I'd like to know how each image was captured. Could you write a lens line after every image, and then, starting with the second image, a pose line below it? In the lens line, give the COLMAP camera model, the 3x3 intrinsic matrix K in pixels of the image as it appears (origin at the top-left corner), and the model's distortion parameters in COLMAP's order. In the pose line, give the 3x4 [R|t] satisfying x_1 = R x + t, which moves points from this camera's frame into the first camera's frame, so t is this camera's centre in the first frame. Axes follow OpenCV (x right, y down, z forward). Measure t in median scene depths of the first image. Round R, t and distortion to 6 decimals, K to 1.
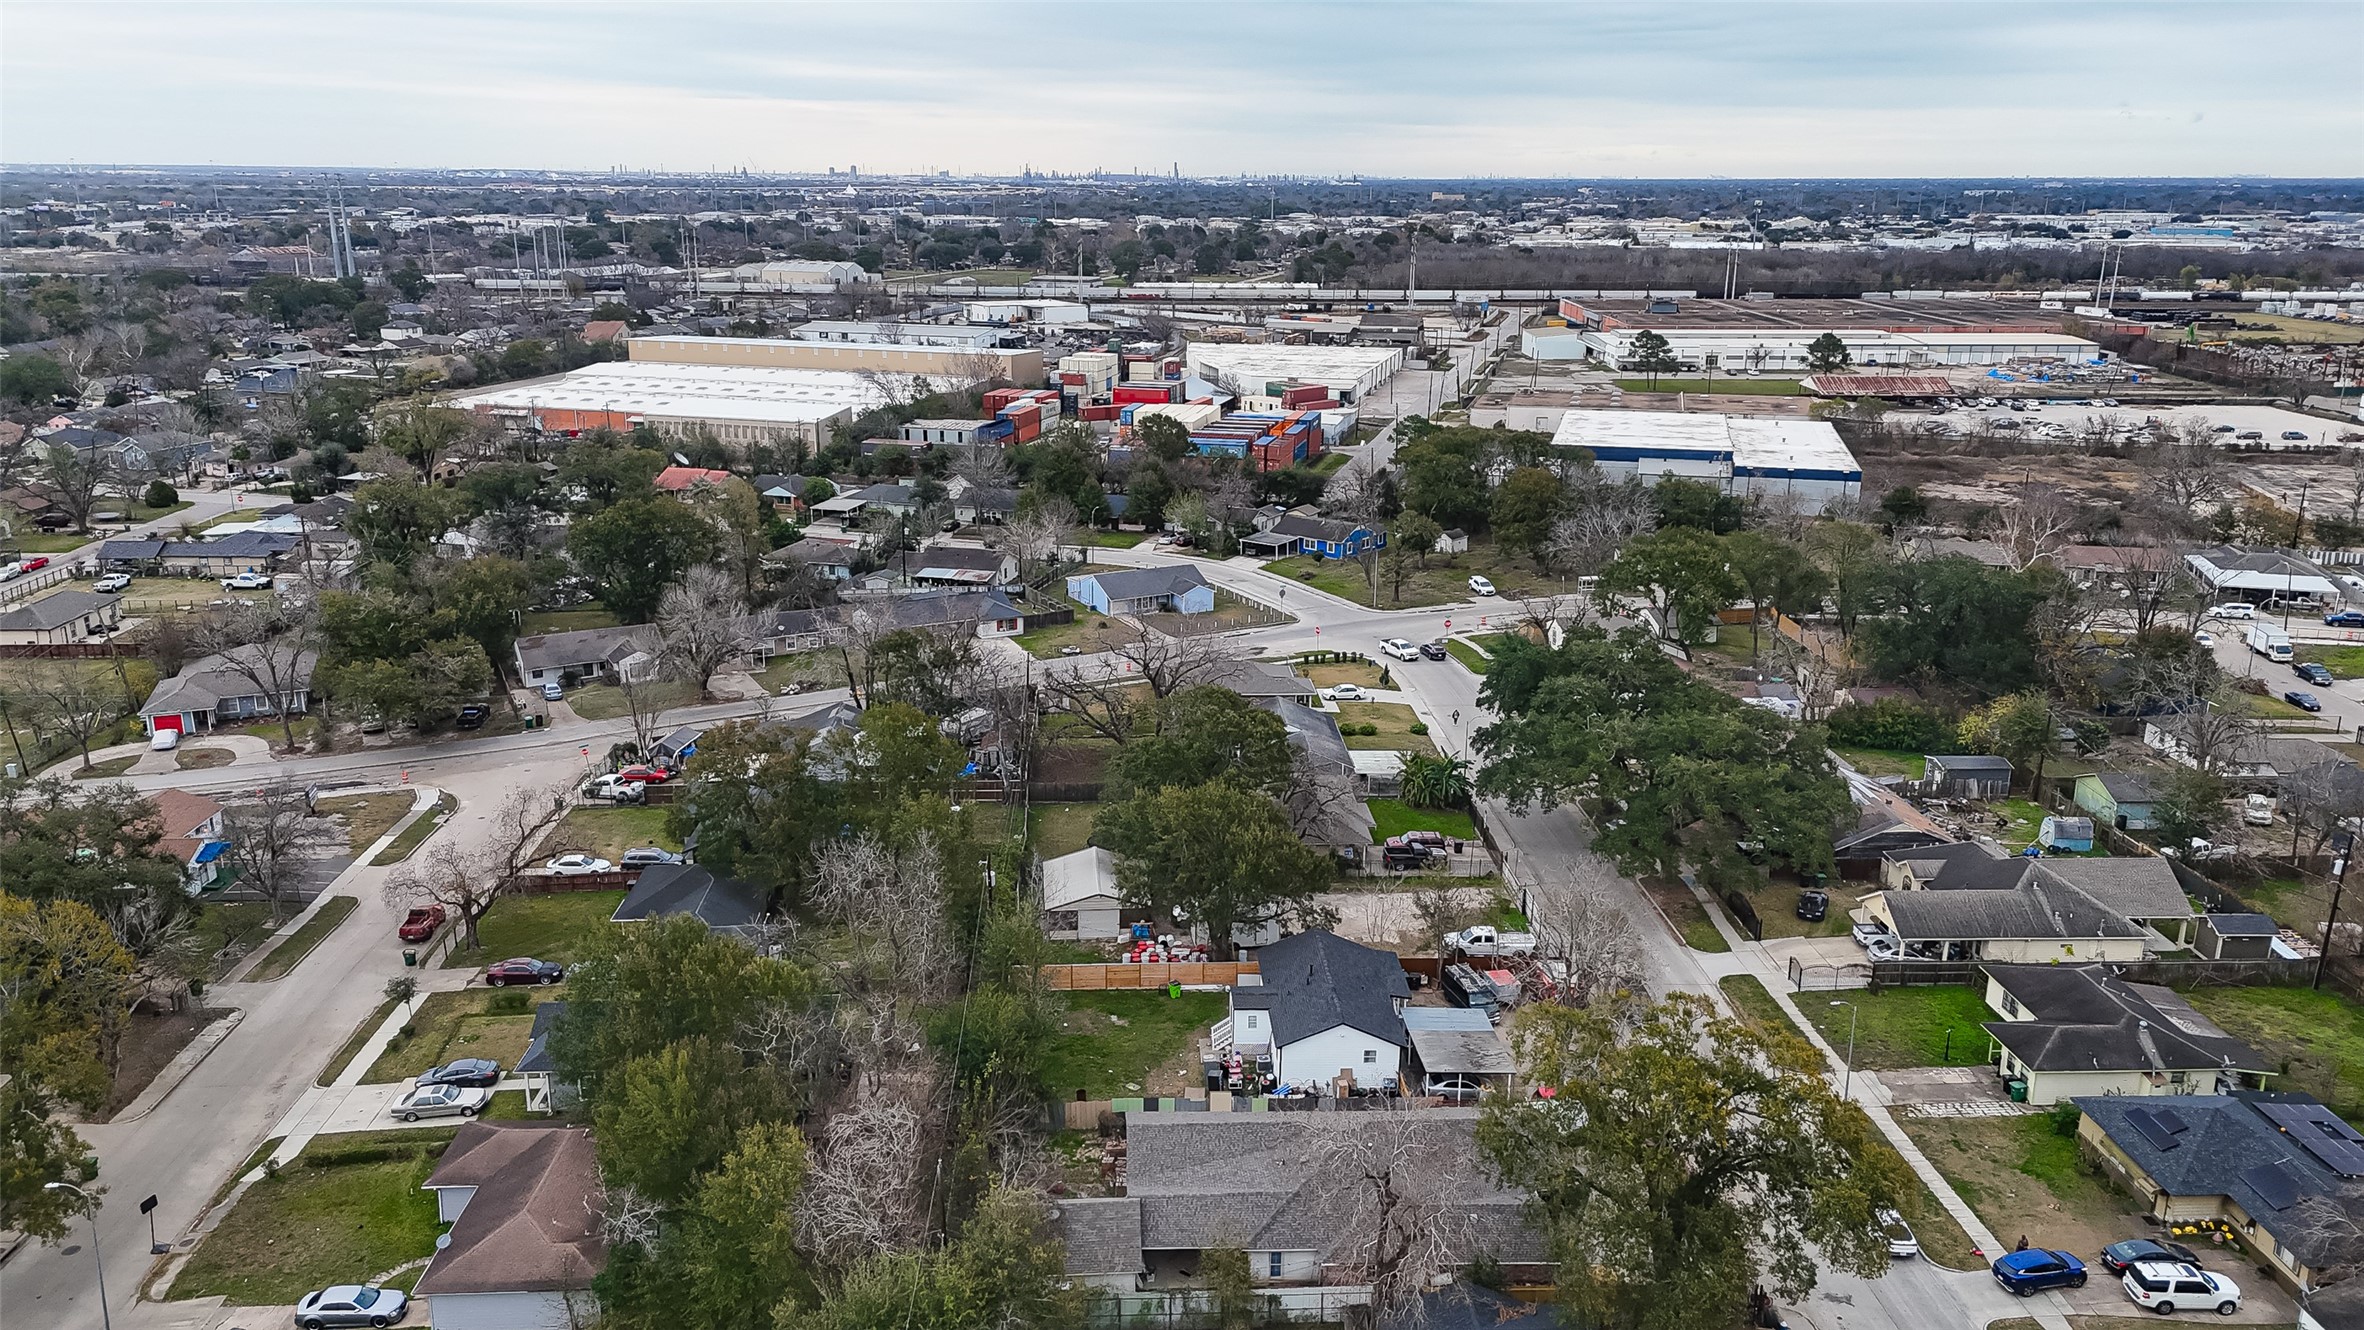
lens RADIAL K [[1725.6, 0, 1178.9], [0, 1725.6, 679.9], [0, 0, 1]] dist [0.090421, -0.089967]
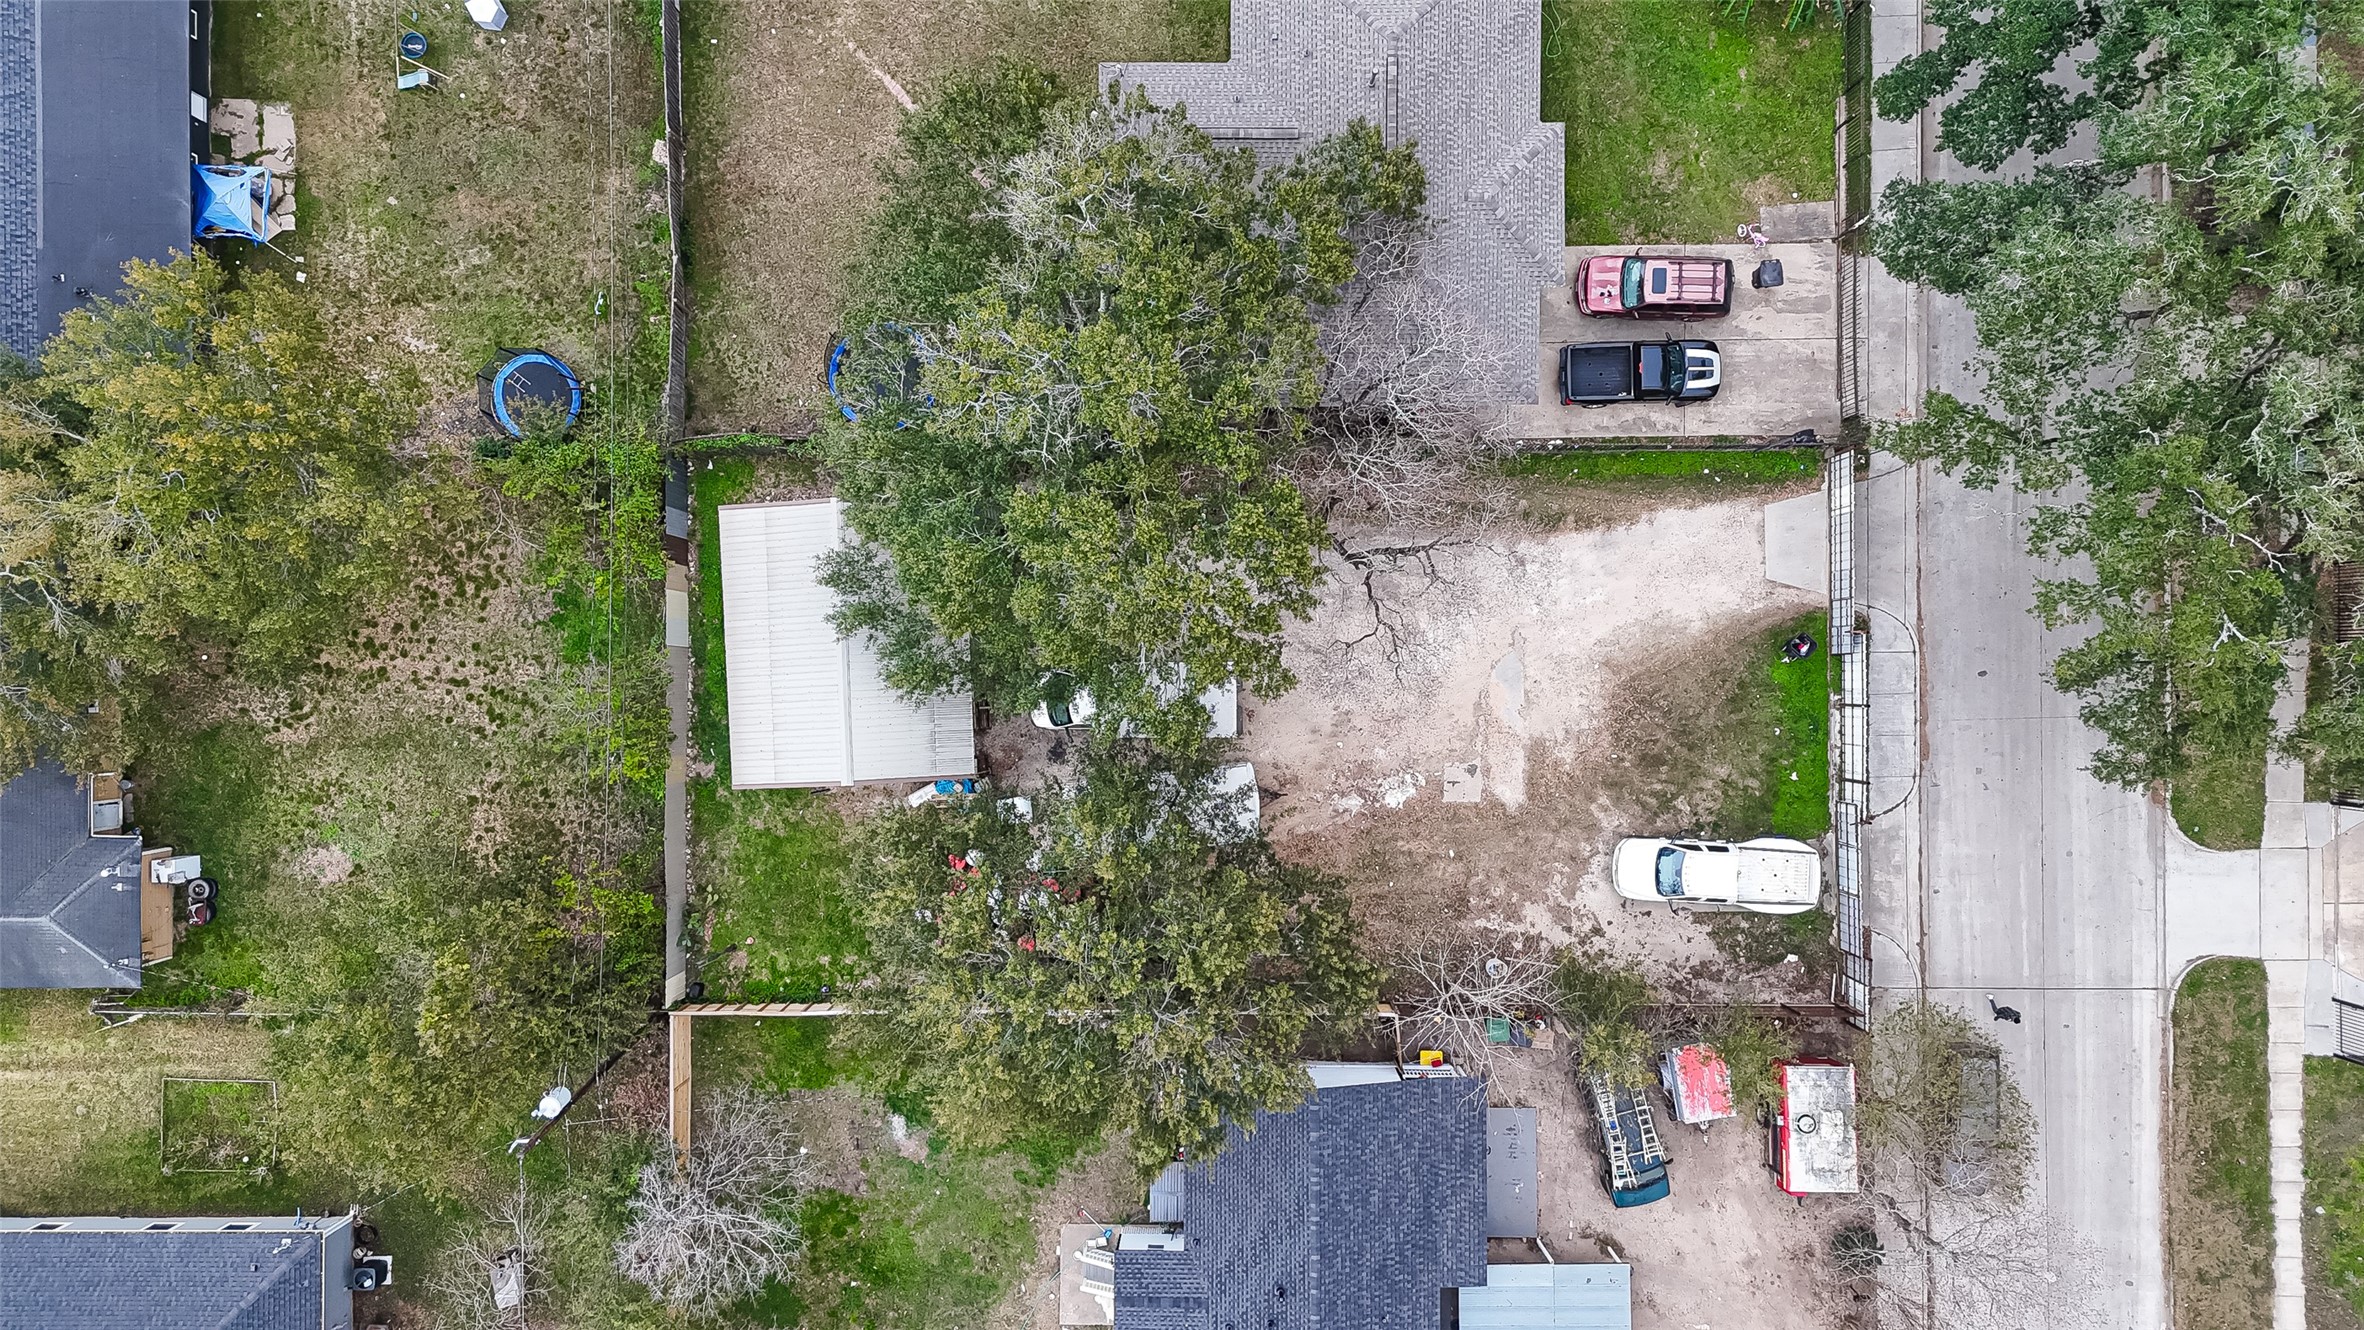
lens RADIAL K [[1725.6, 0, 1178.9], [0, 1725.6, 679.9], [0, 0, 1]] dist [0.090421, -0.089967]
pose [[0.998737, 0.043561, -0.025040, 0.035061], [0.011315, 0.290565, 0.956788, -0.224228], [0.048954, -0.955863, 0.289705, 0.674575]]
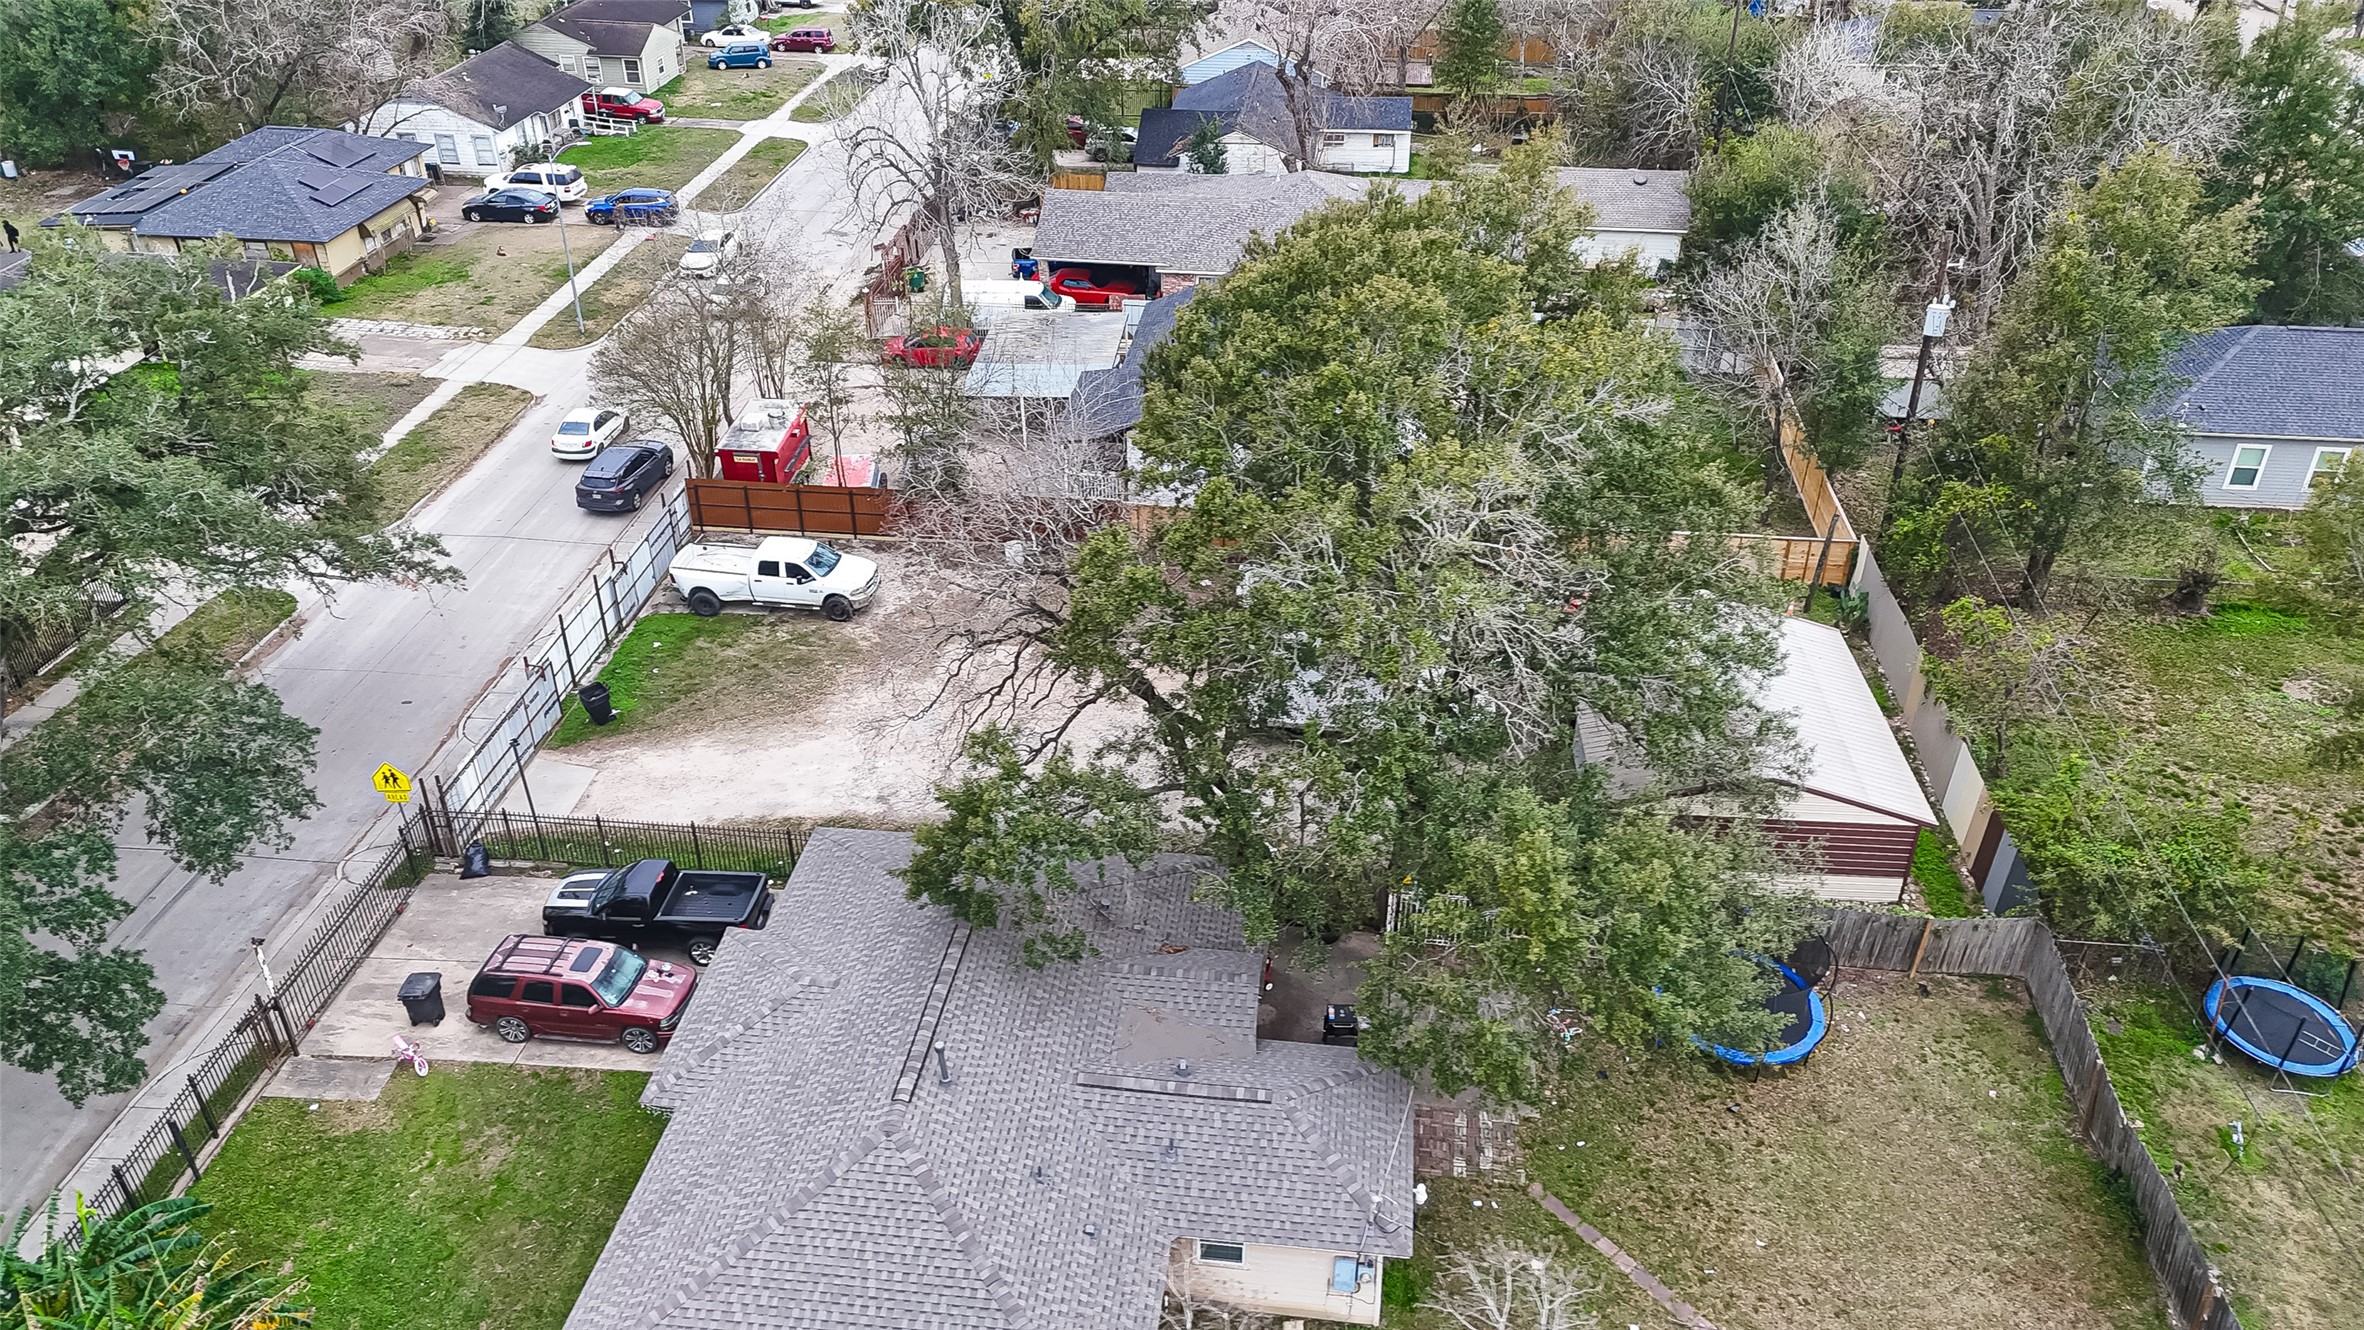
lens RADIAL K [[1725.6, 0, 1178.9], [0, 1725.6, 679.9], [0, 0, 1]] dist [0.090421, -0.089967]
pose [[-0.987243, -0.089764, 0.131509, 0.011929], [0.038342, 0.667609, 0.743524, -0.115947], [-0.154538, 0.739081, -0.655651, 0.961181]]
